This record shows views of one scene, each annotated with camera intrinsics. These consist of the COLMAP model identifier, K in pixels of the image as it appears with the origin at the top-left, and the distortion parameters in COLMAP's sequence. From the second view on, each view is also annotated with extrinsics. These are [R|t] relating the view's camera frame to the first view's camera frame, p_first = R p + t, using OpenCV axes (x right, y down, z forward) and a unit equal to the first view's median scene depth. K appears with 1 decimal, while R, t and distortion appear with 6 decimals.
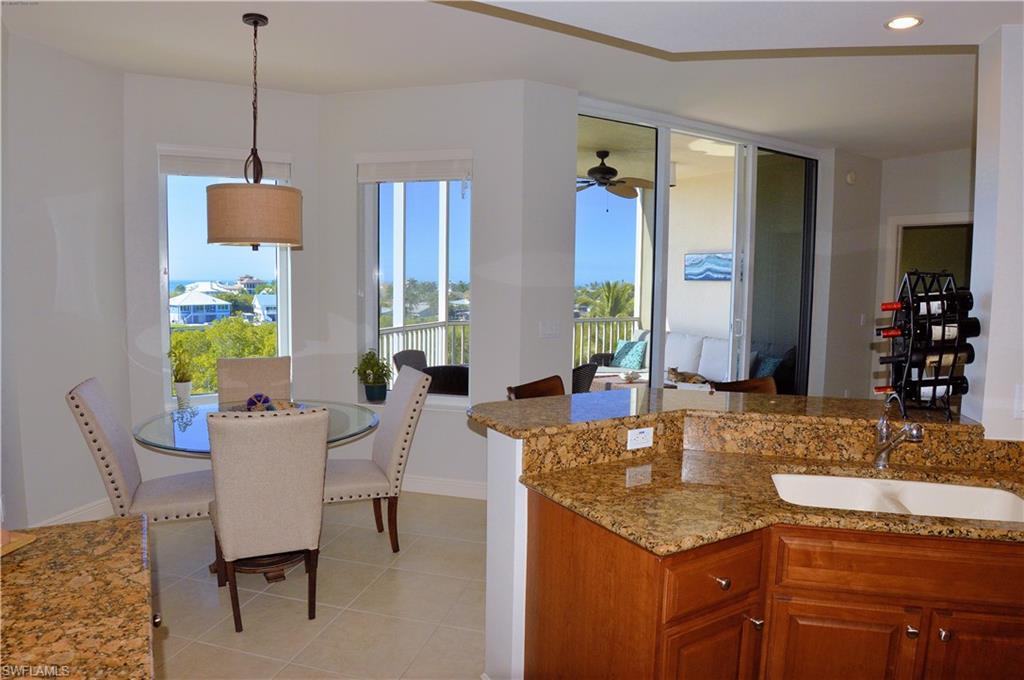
lens RADIAL K [[649.6, 0, 515.2], [0, 649.6, 338.1], [0, 0, 1]] dist [-0.100535, 0.016135]
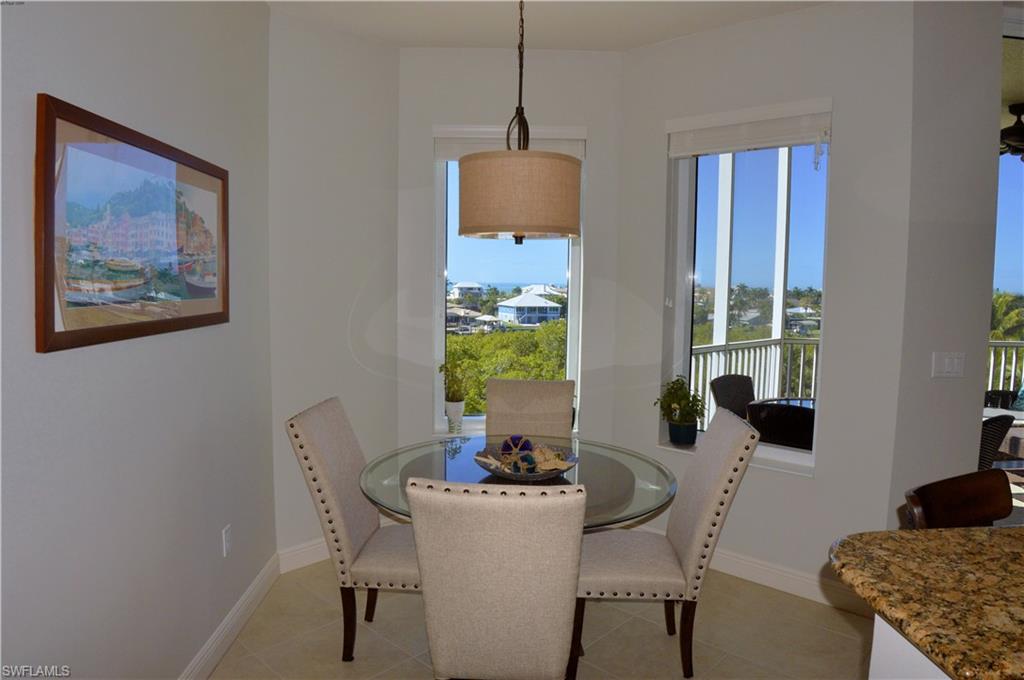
lens RADIAL K [[649.6, 0, 515.2], [0, 649.6, 338.1], [0, 0, 1]] dist [-0.100535, 0.016135]
pose [[0.879172, 0.041823, -0.474666, -0.033878], [-0.045301, 0.998965, 0.004114, -0.021948], [0.474347, 0.017886, 0.880156, 0.237912]]
